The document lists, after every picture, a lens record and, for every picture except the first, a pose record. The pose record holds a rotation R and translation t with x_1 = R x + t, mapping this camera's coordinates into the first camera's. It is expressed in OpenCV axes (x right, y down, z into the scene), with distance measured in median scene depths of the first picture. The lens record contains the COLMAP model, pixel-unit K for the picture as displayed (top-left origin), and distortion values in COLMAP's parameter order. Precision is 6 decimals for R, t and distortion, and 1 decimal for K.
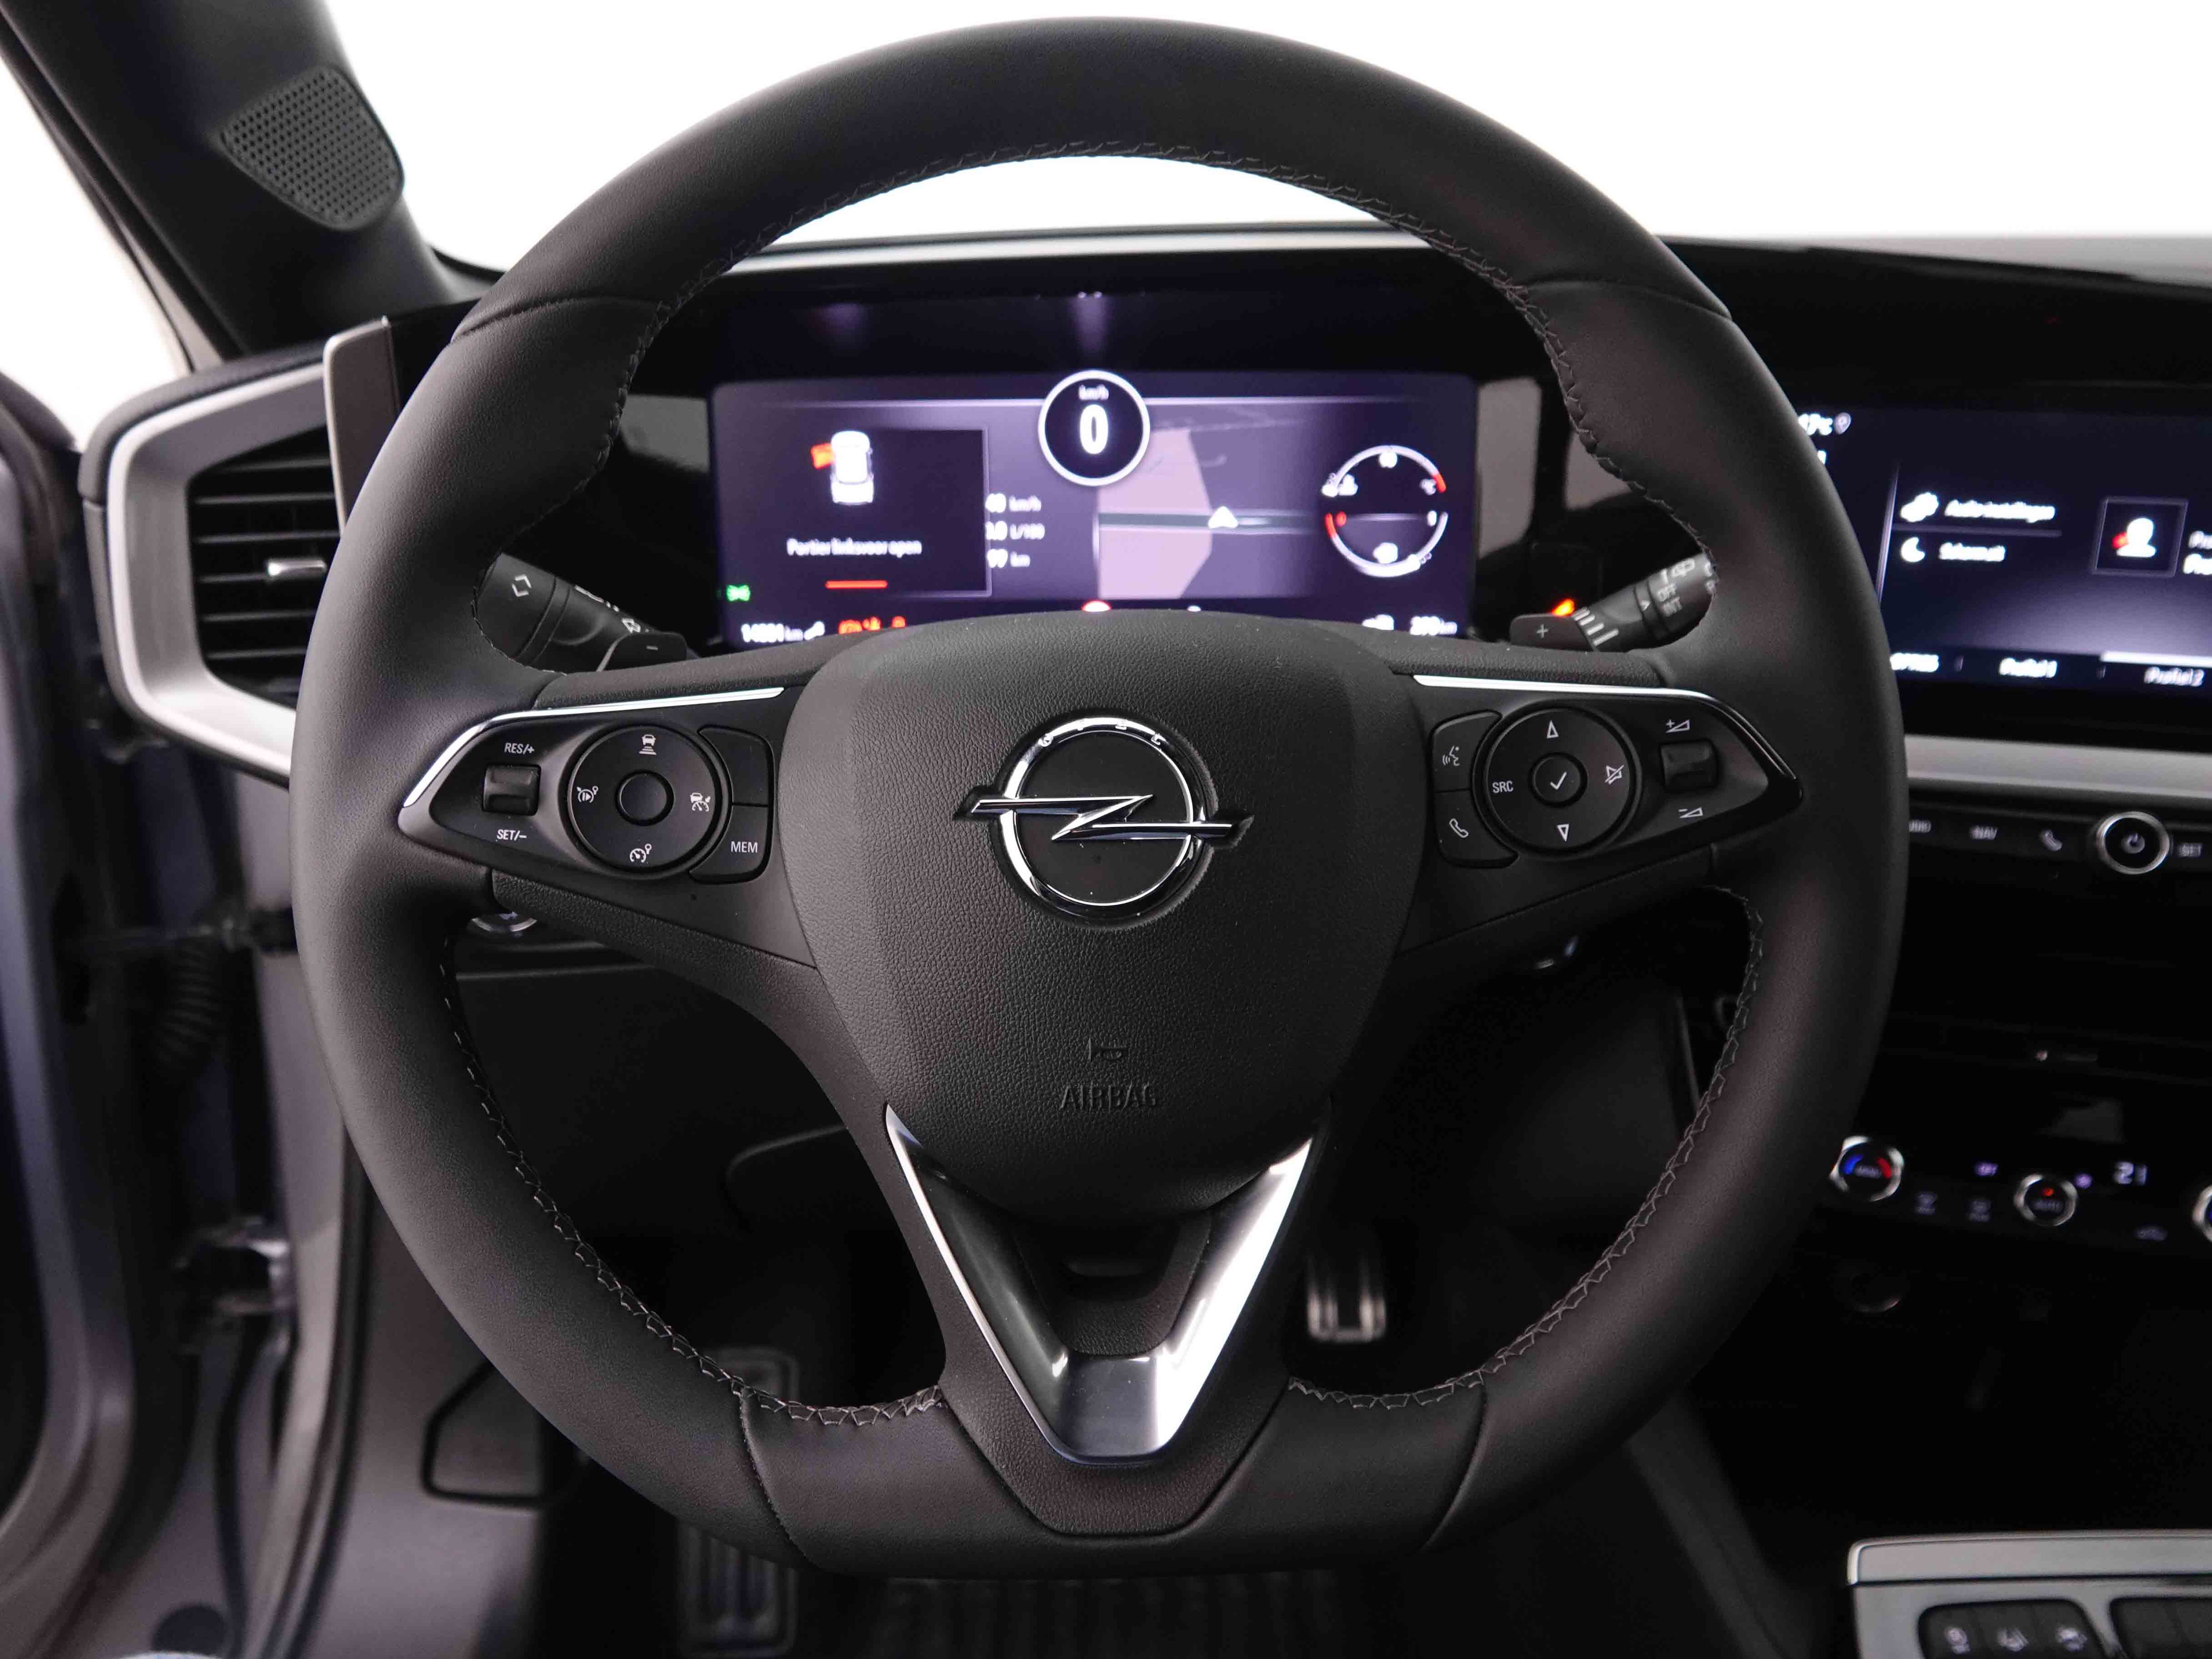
lens RADIAL K [[1613.4, 0, 1106.6], [0, 1613.4, 839.6], [0, 0, 1]] dist [0.034118, 0.006151]
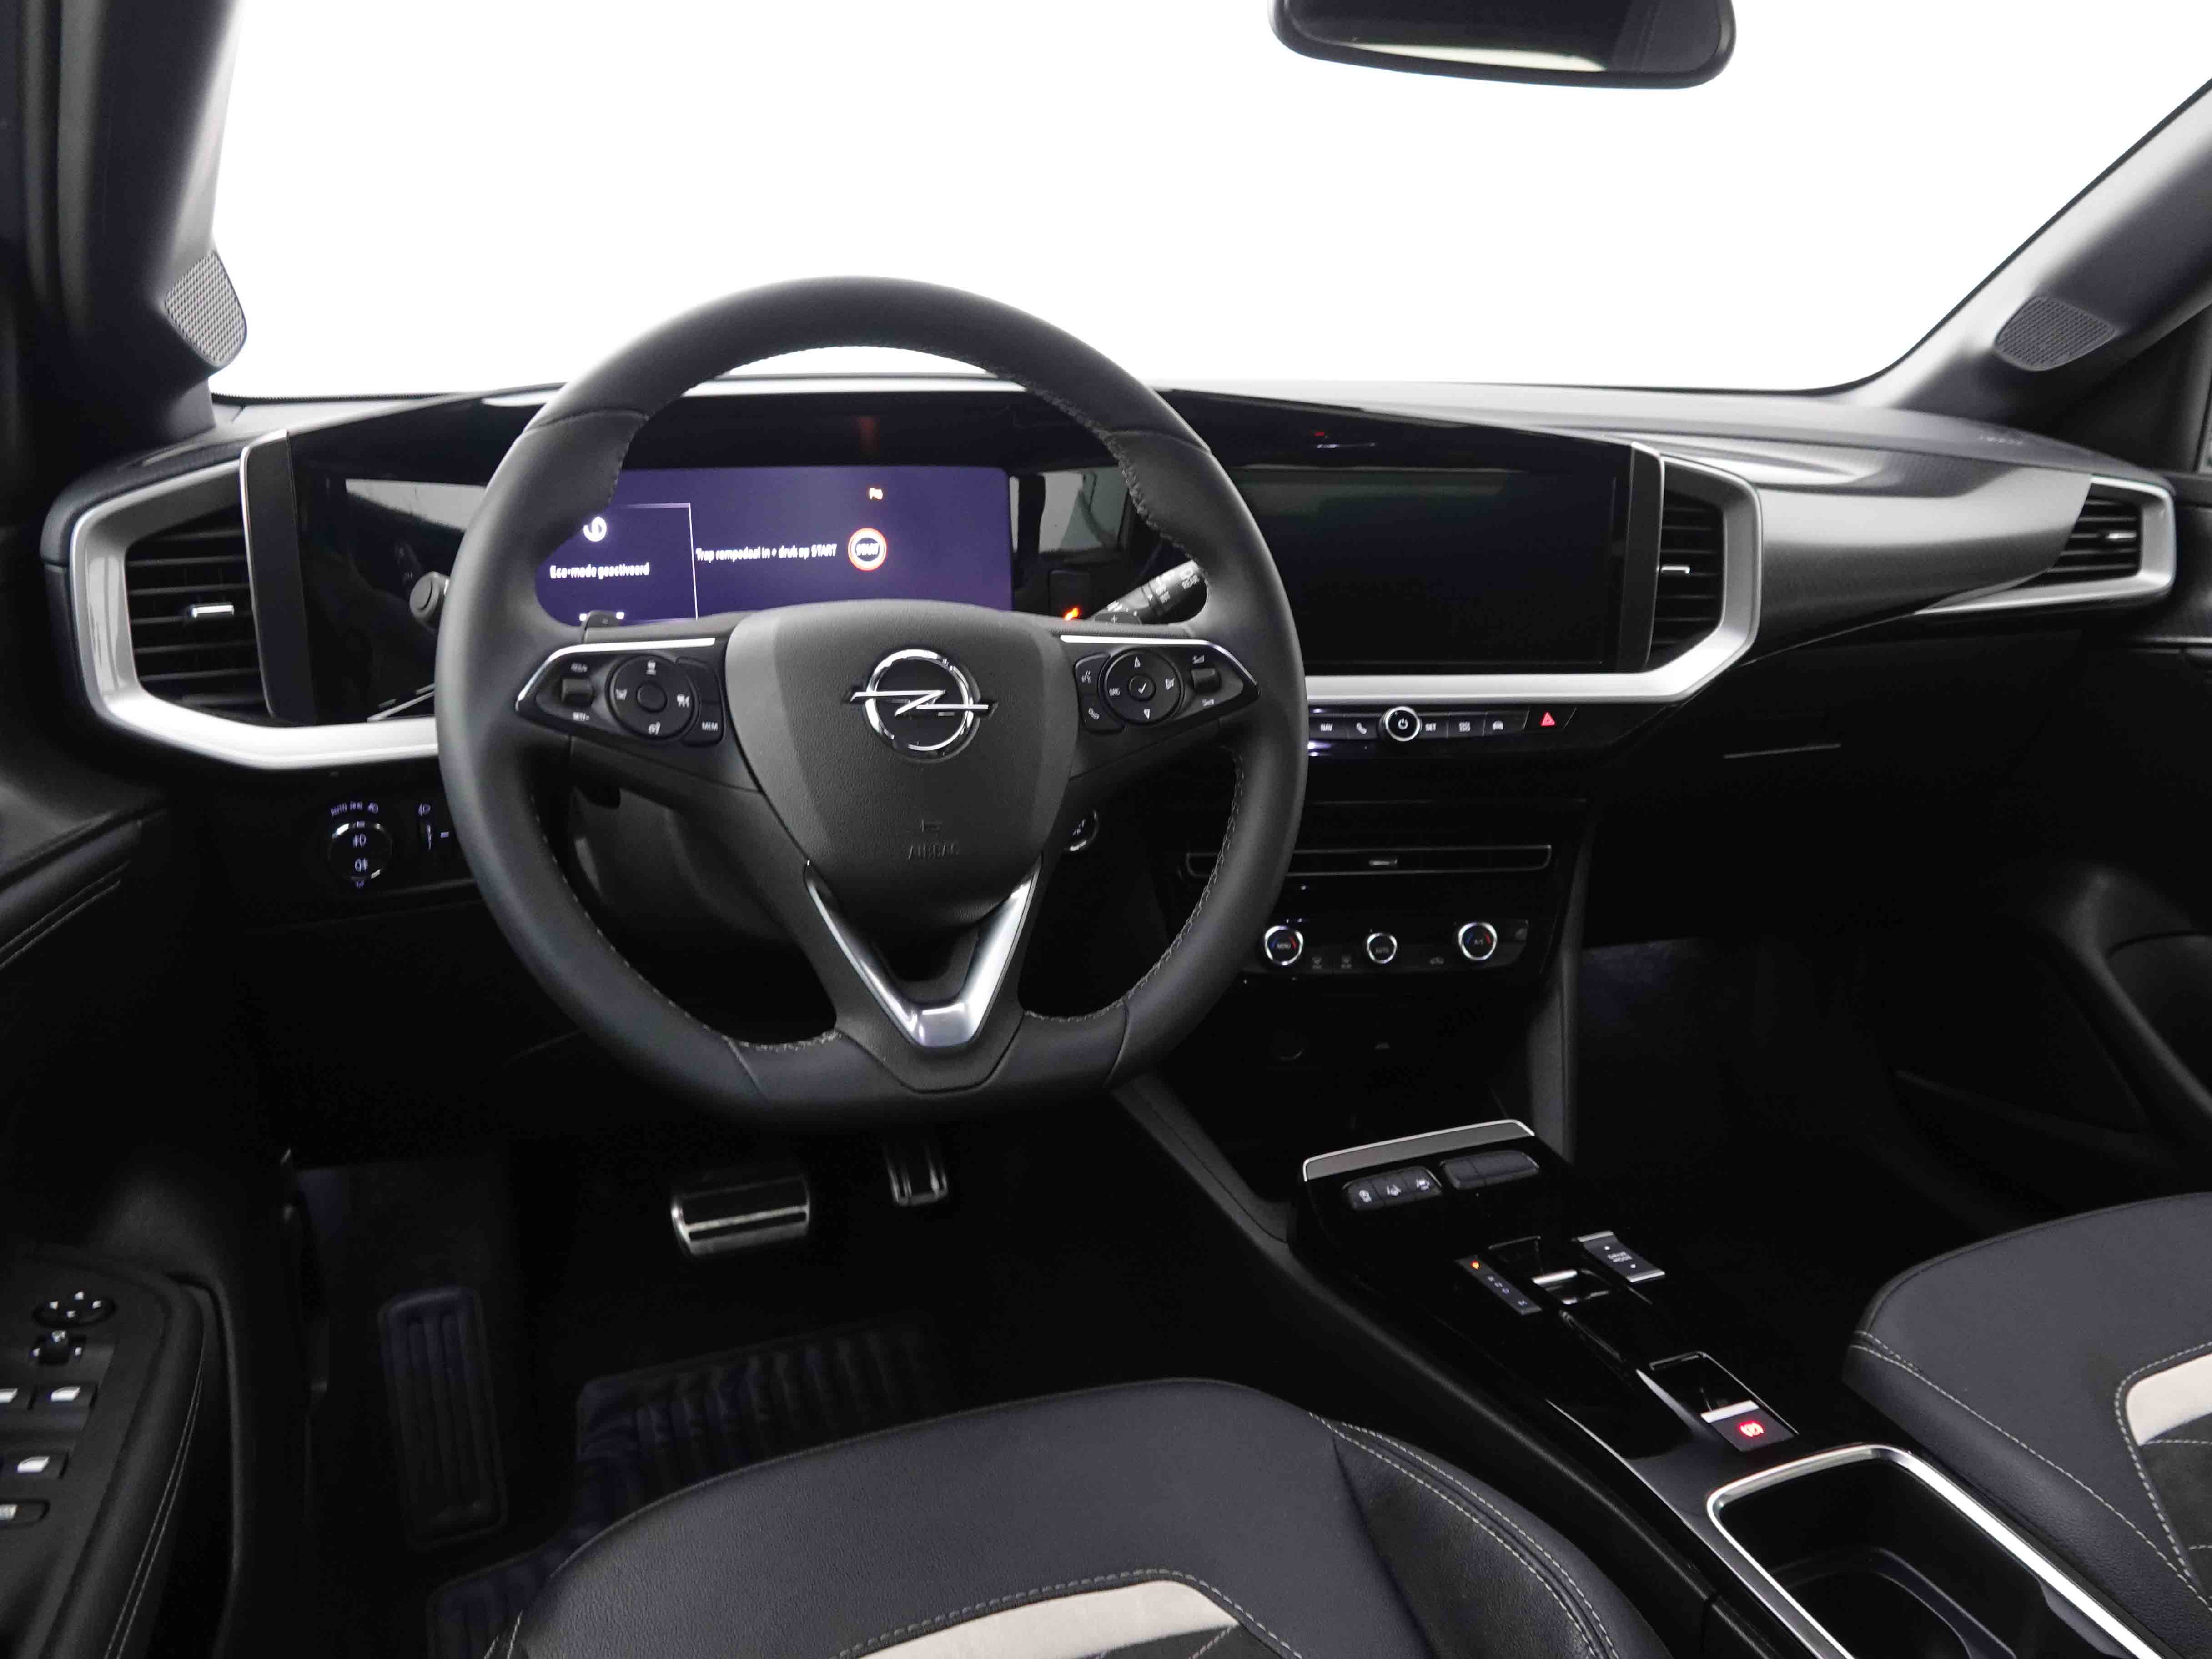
lens RADIAL K [[1613.4, 0, 1103.5], [0, 1613.4, 812.6], [0, 0, 1]] dist [0.034118, 0.006151]
pose [[0.937190, -0.031514, 0.347394, -0.430105], [0.051899, 0.997423, -0.049530, 0.202899], [-0.344938, 0.064448, 0.936410, -0.755393]]
